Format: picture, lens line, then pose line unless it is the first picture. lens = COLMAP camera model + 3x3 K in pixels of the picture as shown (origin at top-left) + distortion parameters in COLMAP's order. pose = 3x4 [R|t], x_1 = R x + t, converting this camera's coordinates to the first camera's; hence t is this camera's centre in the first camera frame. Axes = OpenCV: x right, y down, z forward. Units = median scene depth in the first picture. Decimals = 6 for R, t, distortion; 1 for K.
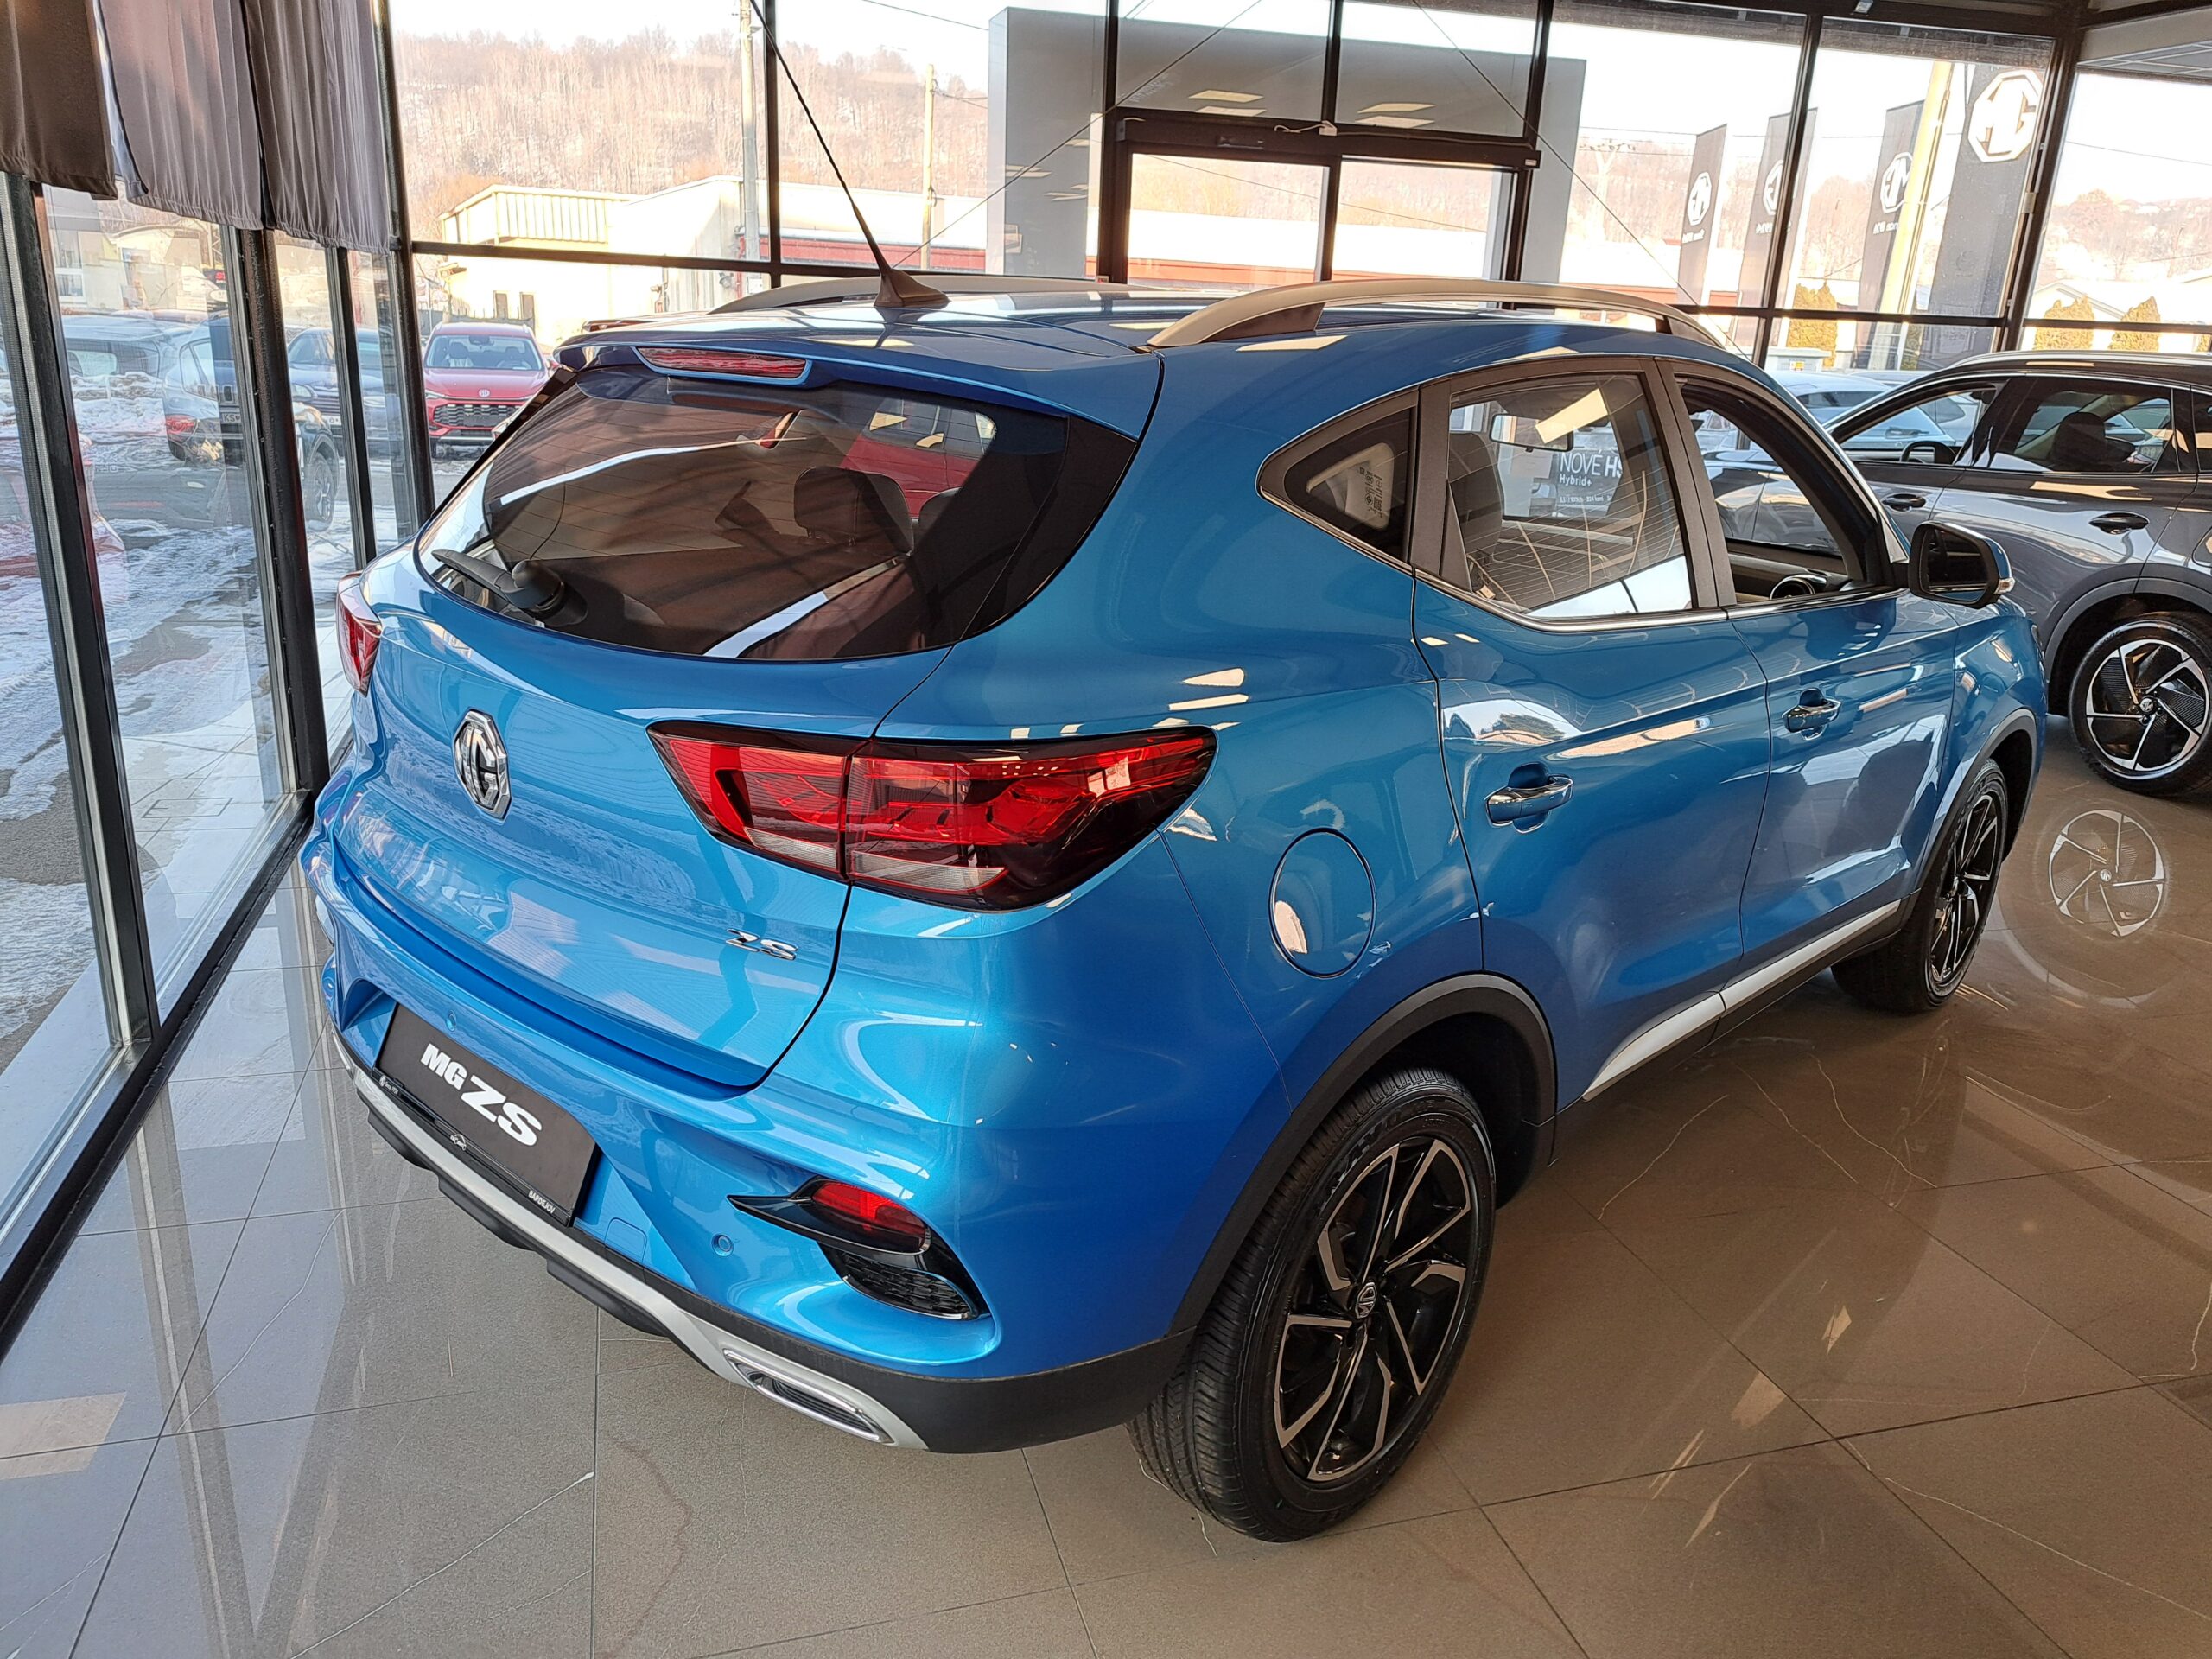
lens RADIAL K [[1645.4, 0, 1159.3], [0, 1645.4, 838.2], [0, 0, 1]] dist [0.047188, 0.009054]
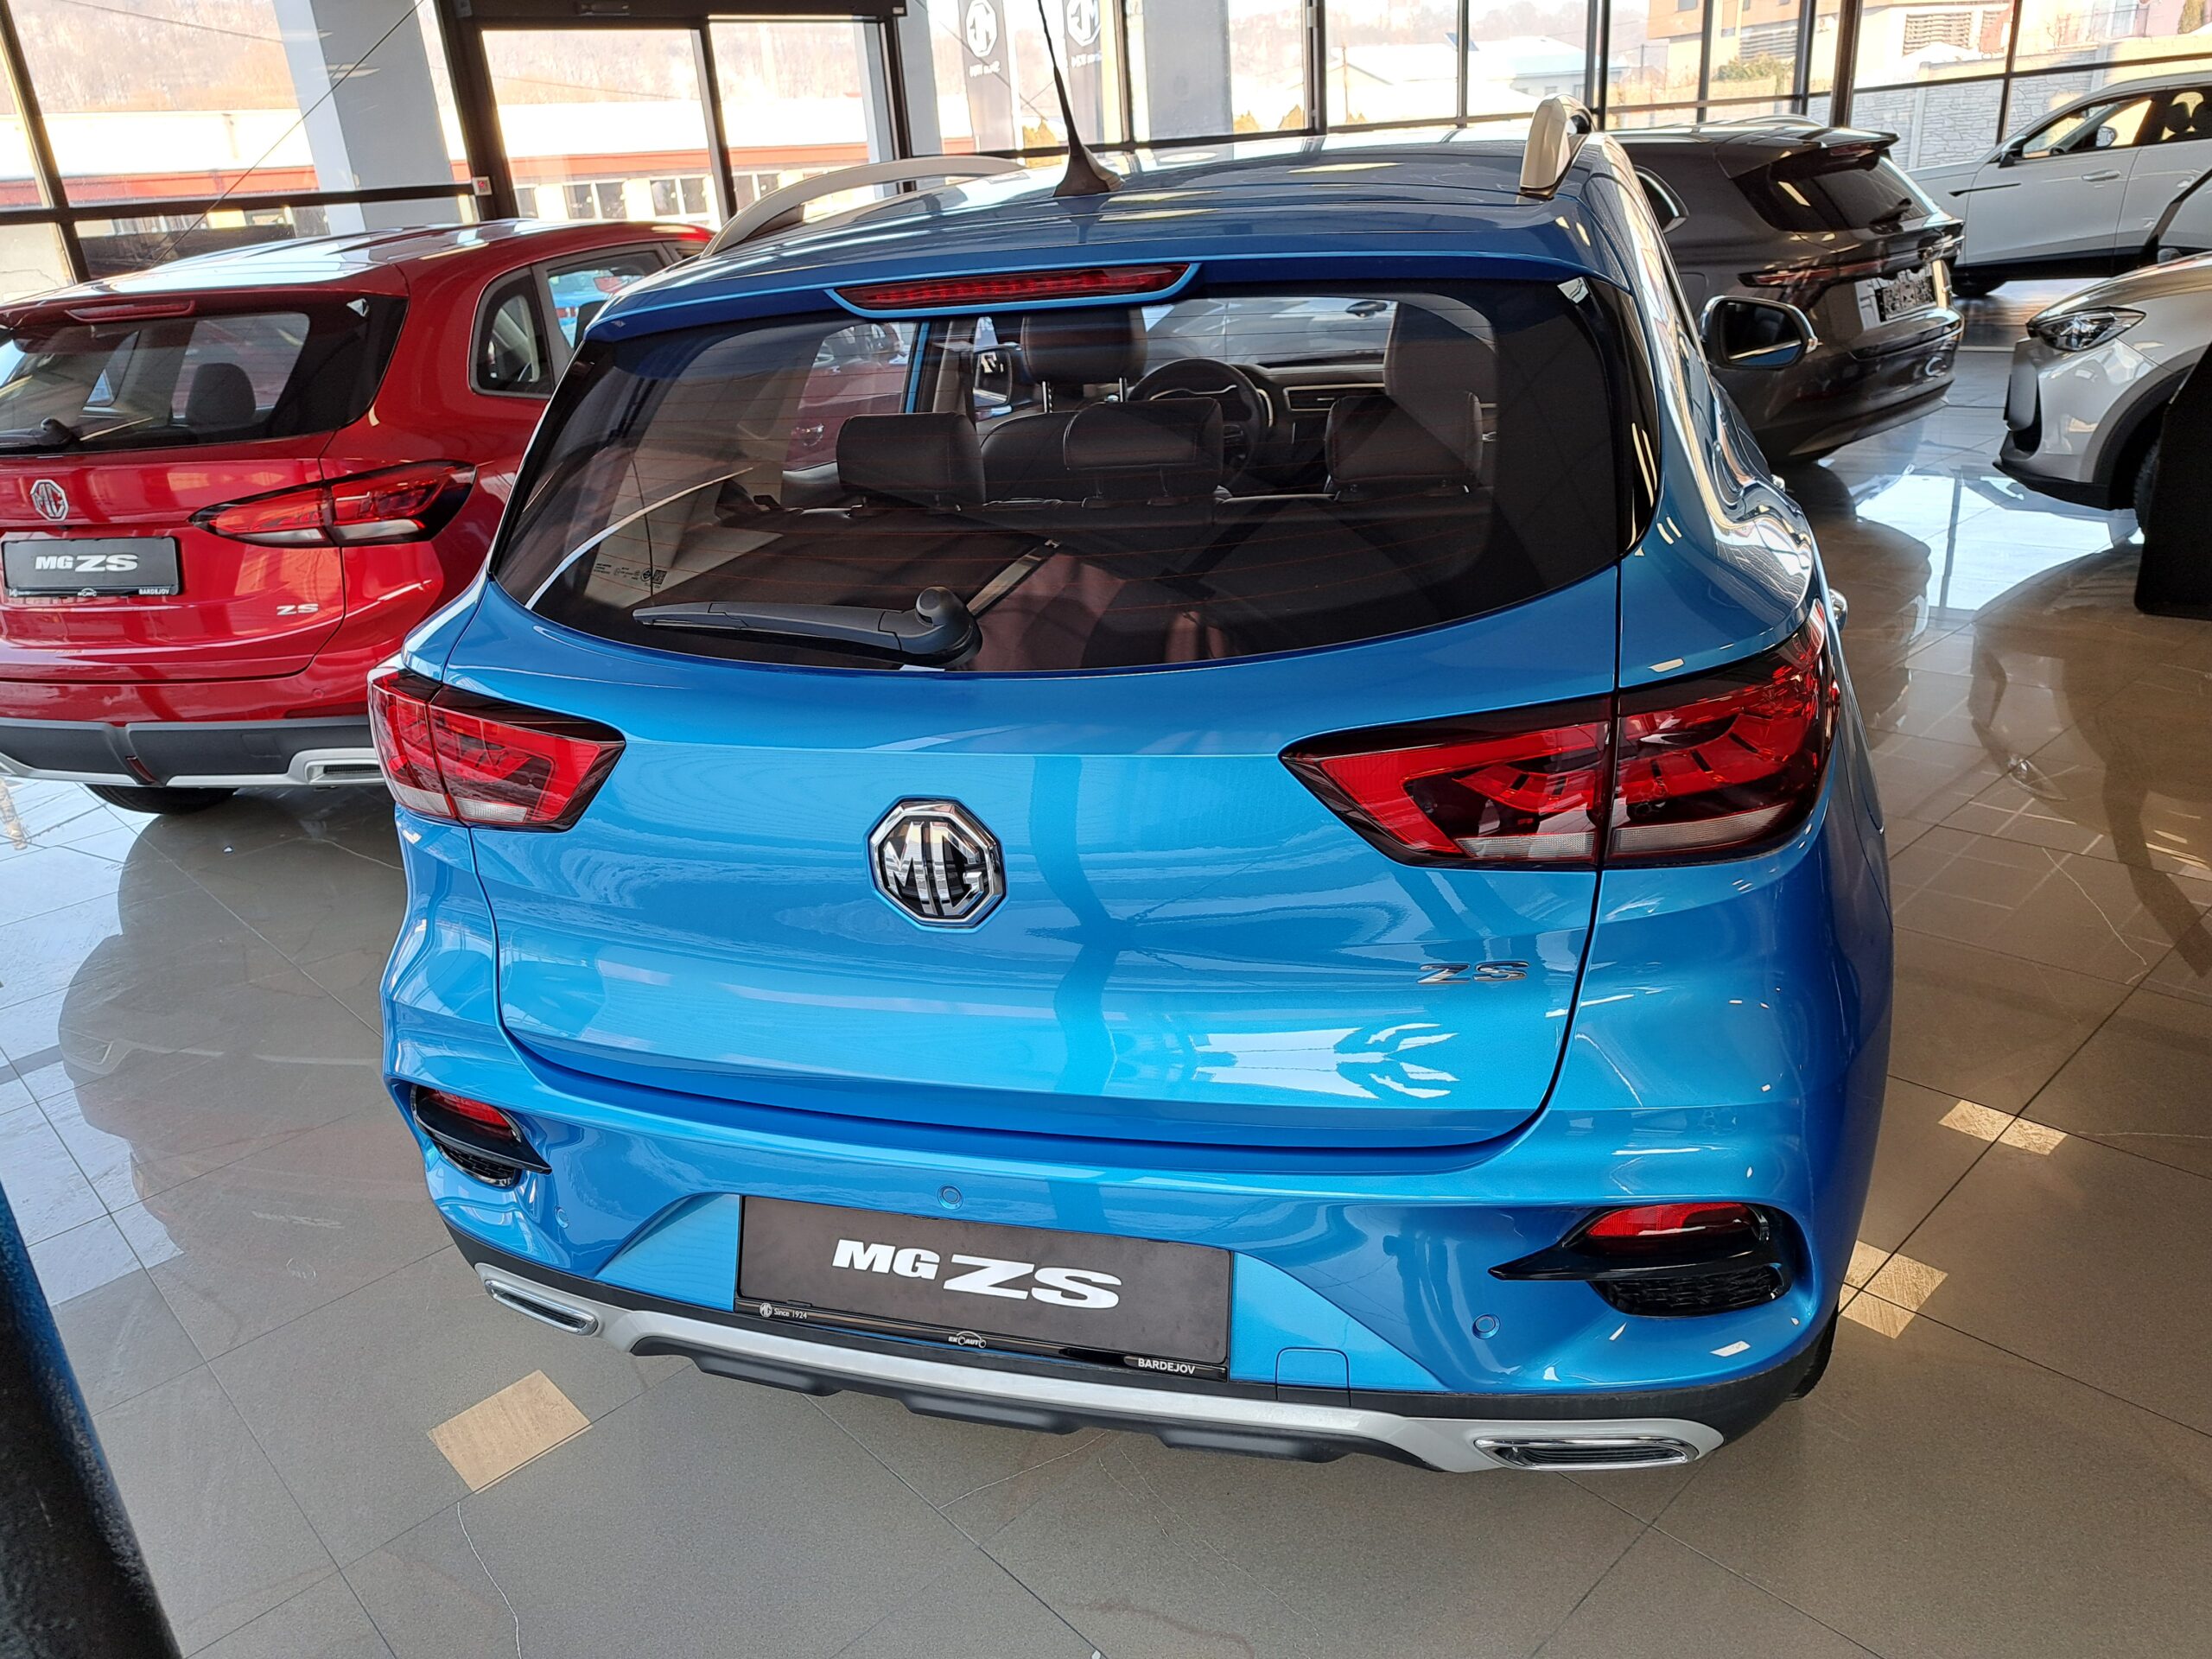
lens RADIAL K [[1645.4, 0, 1159.3], [0, 1645.4, 838.2], [0, 0, 1]] dist [0.047188, 0.009054]
pose [[0.892045, -0.269026, 0.363154, -0.537424], [0.243192, 0.963013, 0.116031, -0.109157], [-0.380937, -0.015189, 0.924476, 0.238208]]
